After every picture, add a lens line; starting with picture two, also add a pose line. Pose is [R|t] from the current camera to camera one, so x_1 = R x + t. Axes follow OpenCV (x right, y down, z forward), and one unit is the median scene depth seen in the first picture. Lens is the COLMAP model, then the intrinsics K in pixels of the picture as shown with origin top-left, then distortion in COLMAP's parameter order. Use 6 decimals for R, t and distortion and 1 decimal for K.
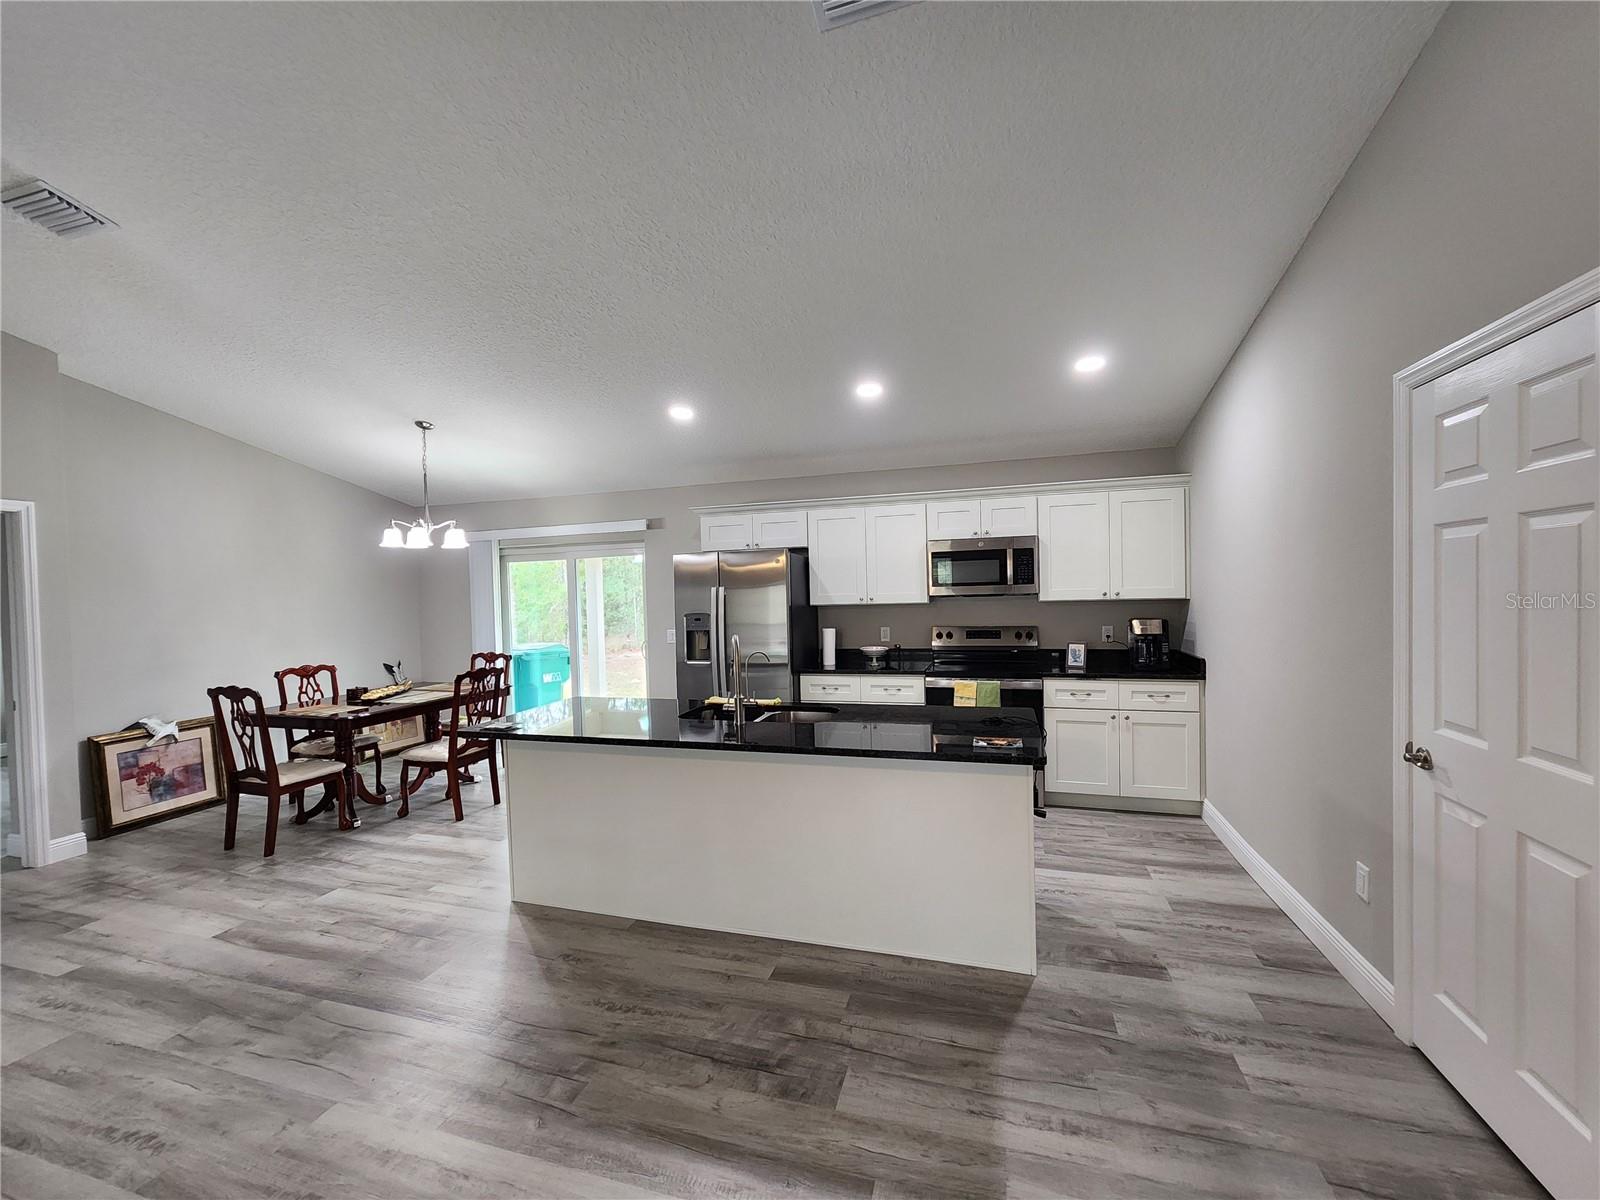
lens RADIAL K [[652.2, 0, 798.8], [0, 652.2, 604.4], [0, 0, 1]] dist [-0.000647, -0.000332]
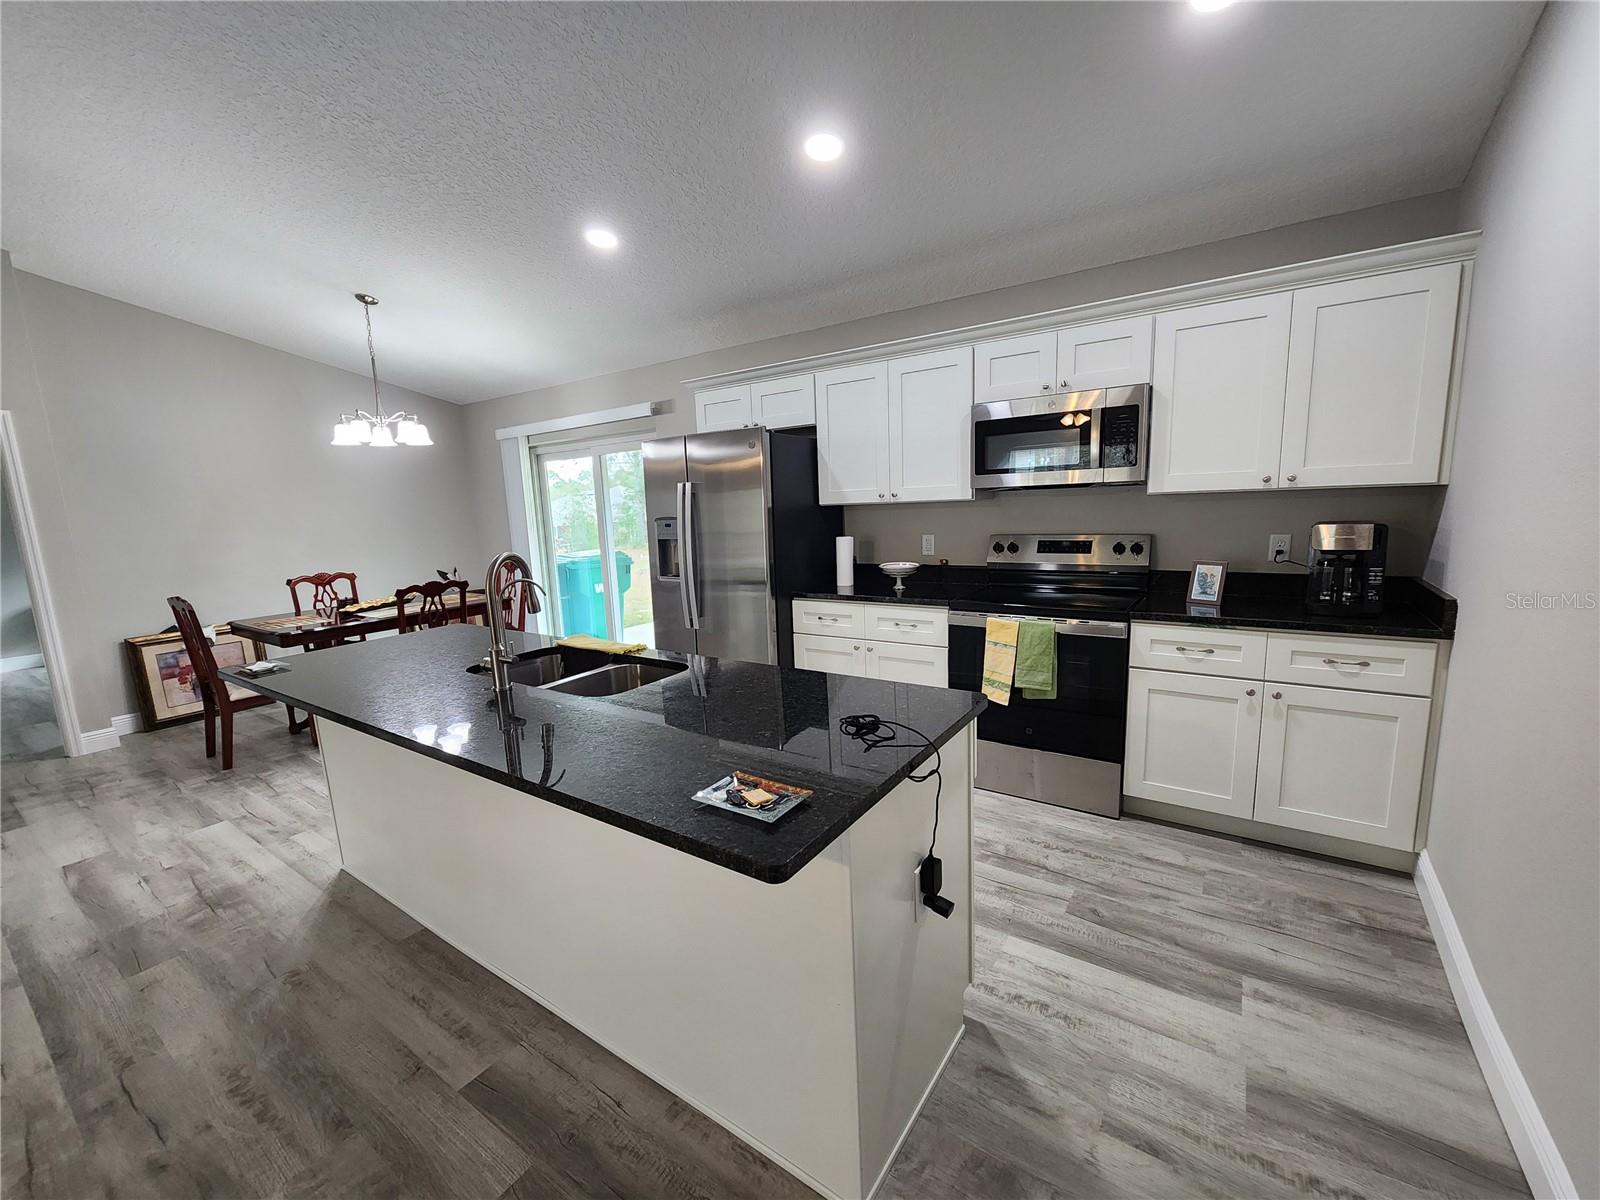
lens RADIAL K [[652.2, 0, 798.8], [0, 652.2, 604.4], [0, 0, 1]] dist [-0.000647, -0.000332]
pose [[0.952410, 0.034269, -0.302887, 0.261756], [0.011000, 0.989149, 0.146503, 0.004520], [0.304621, -0.142863, 0.941699, 0.326171]]
